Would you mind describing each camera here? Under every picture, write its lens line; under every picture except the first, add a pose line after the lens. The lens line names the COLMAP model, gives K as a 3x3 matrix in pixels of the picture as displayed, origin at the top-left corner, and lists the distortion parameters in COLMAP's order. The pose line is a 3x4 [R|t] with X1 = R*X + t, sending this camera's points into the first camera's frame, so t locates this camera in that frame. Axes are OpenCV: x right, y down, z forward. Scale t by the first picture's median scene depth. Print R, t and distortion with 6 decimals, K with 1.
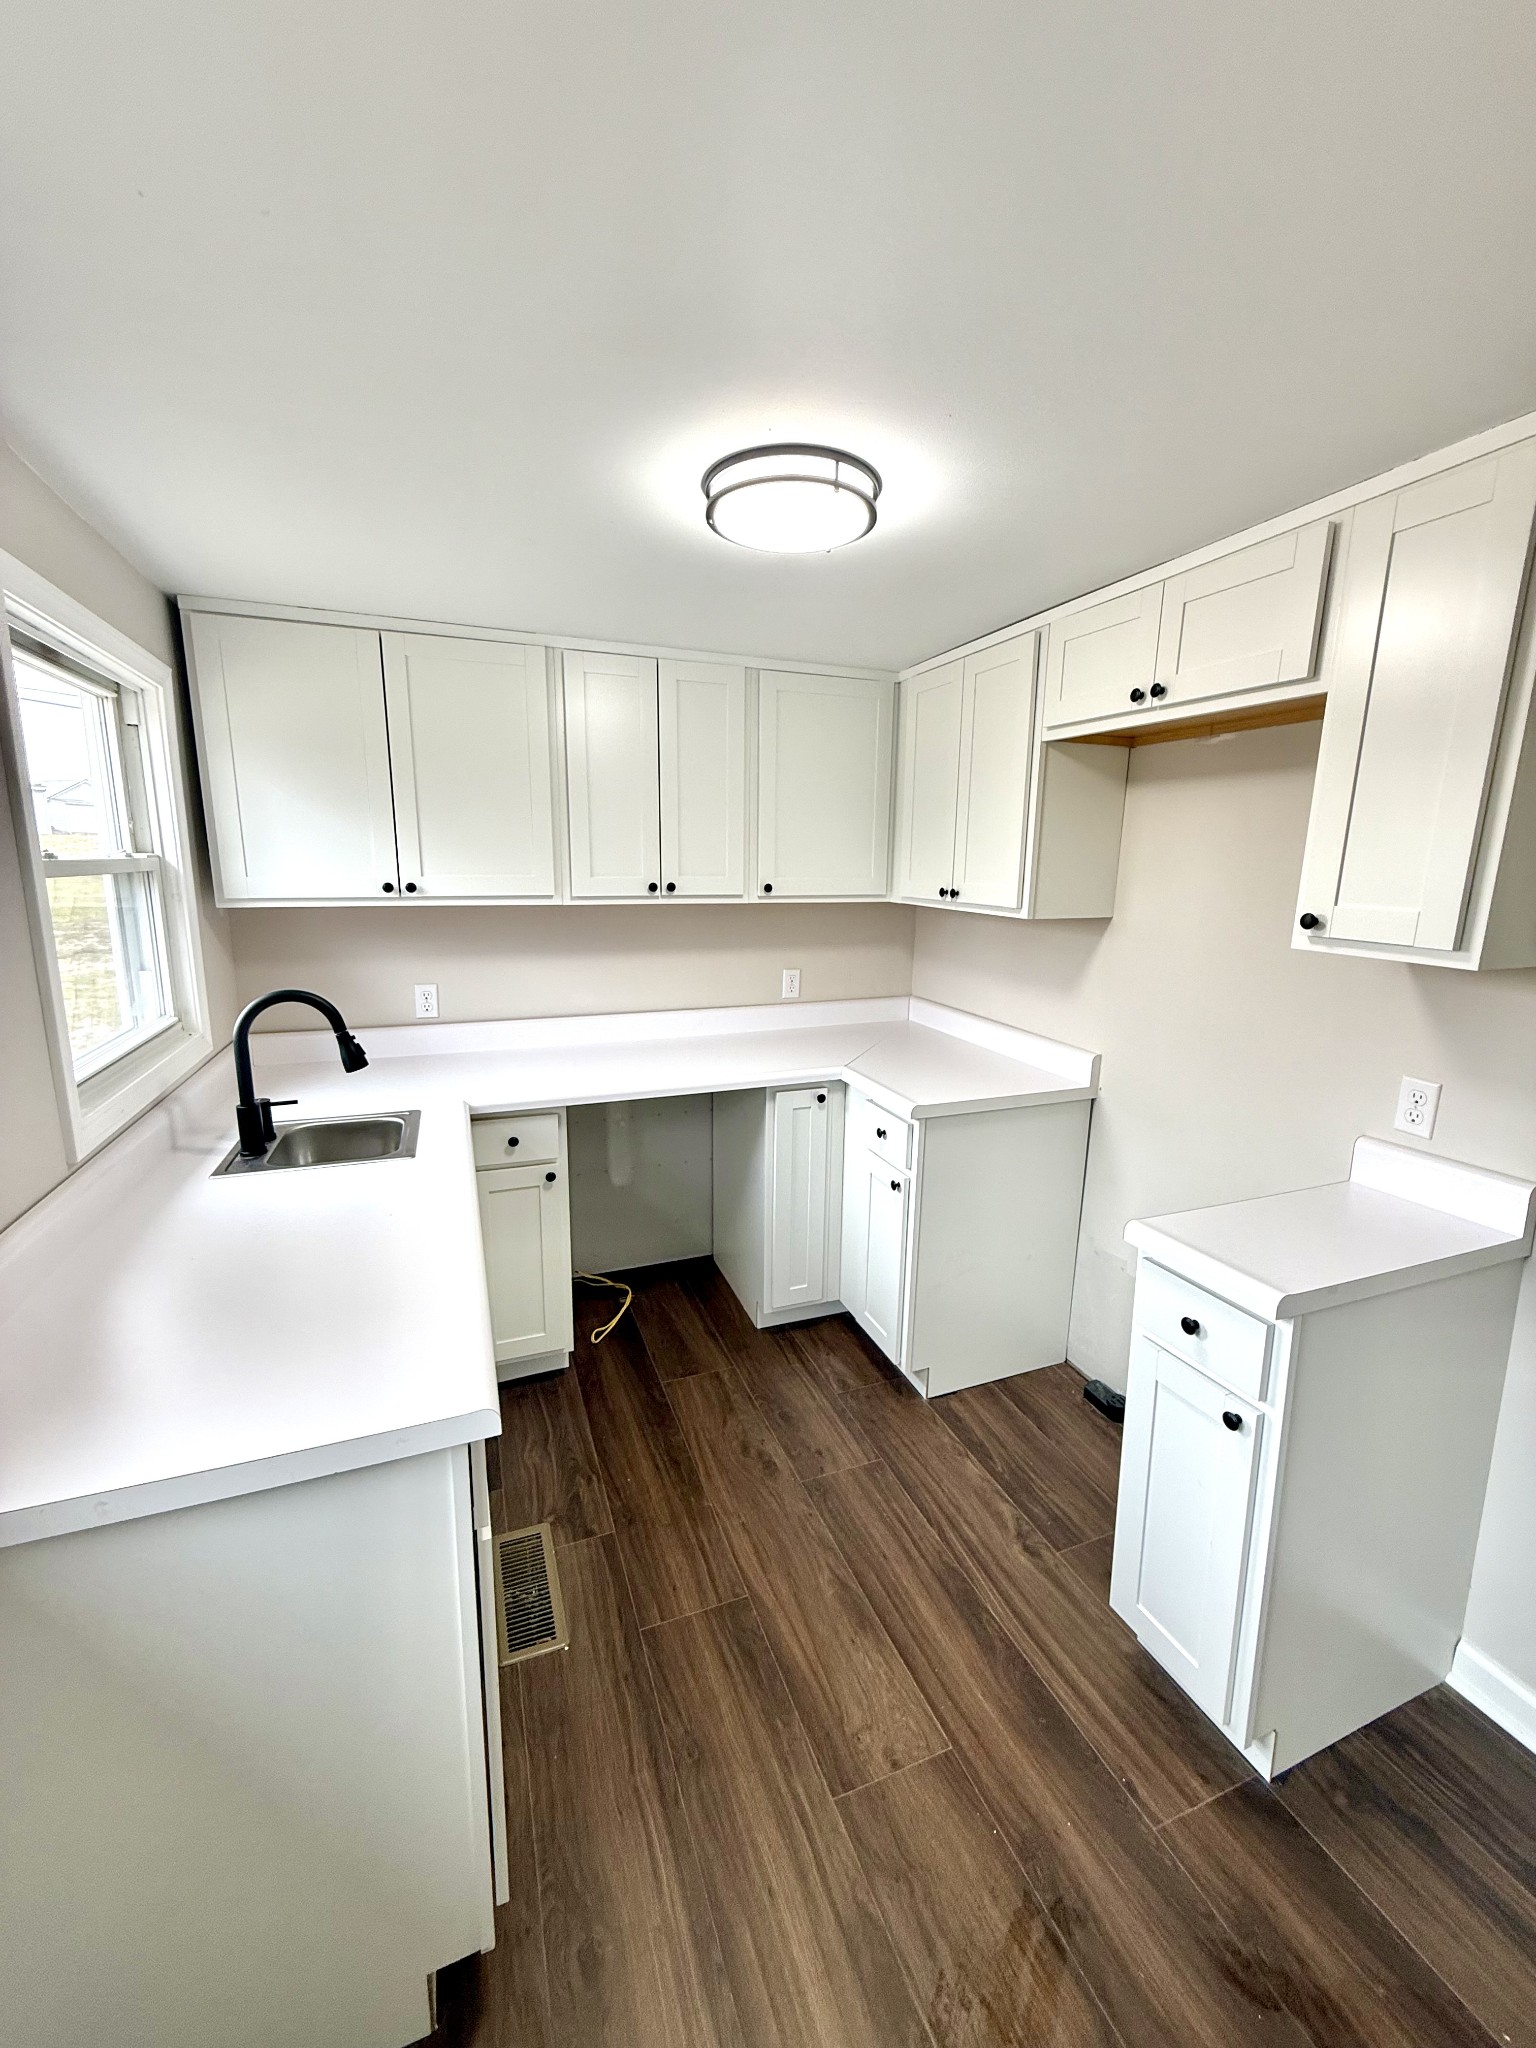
lens RADIAL K [[819.9, 0, 772.8], [0, 819.9, 1016.0], [0, 0, 1]] dist [0.002795, -0.000138]
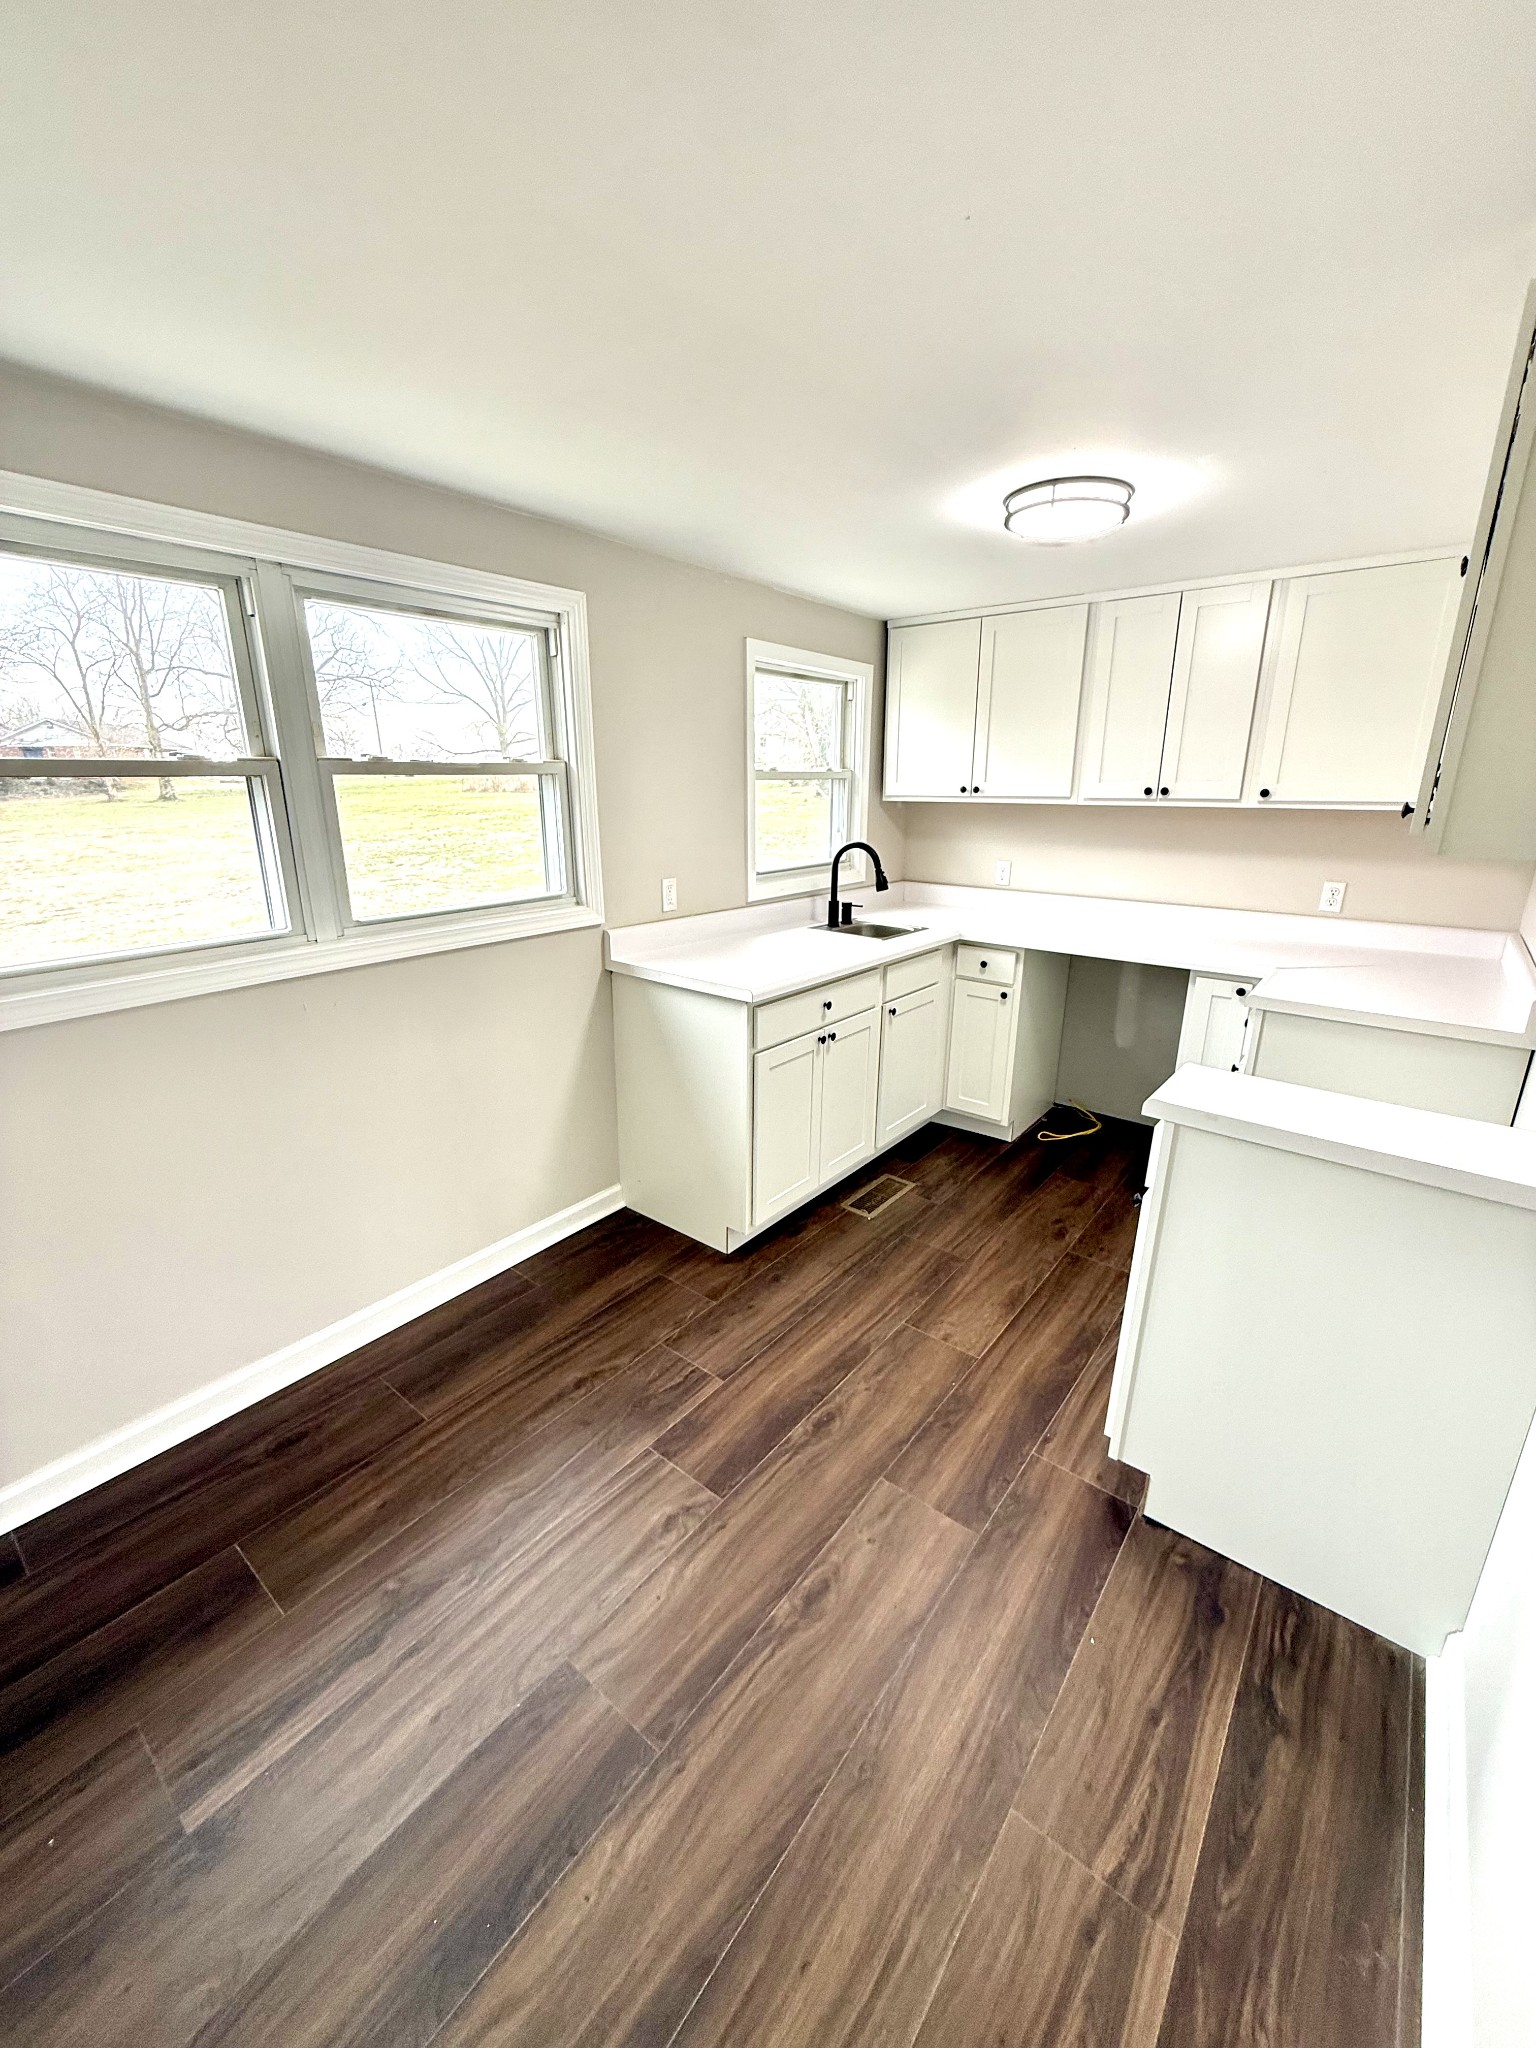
lens RADIAL K [[819.9, 0, 772.8], [0, 819.9, 1016.0], [0, 0, 1]] dist [0.002795, -0.000138]
pose [[0.503020, 0.229647, -0.833207, 0.782173], [-0.157462, 0.972269, 0.172913, 0.050356], [0.849810, 0.044220, 0.525231, -0.102134]]
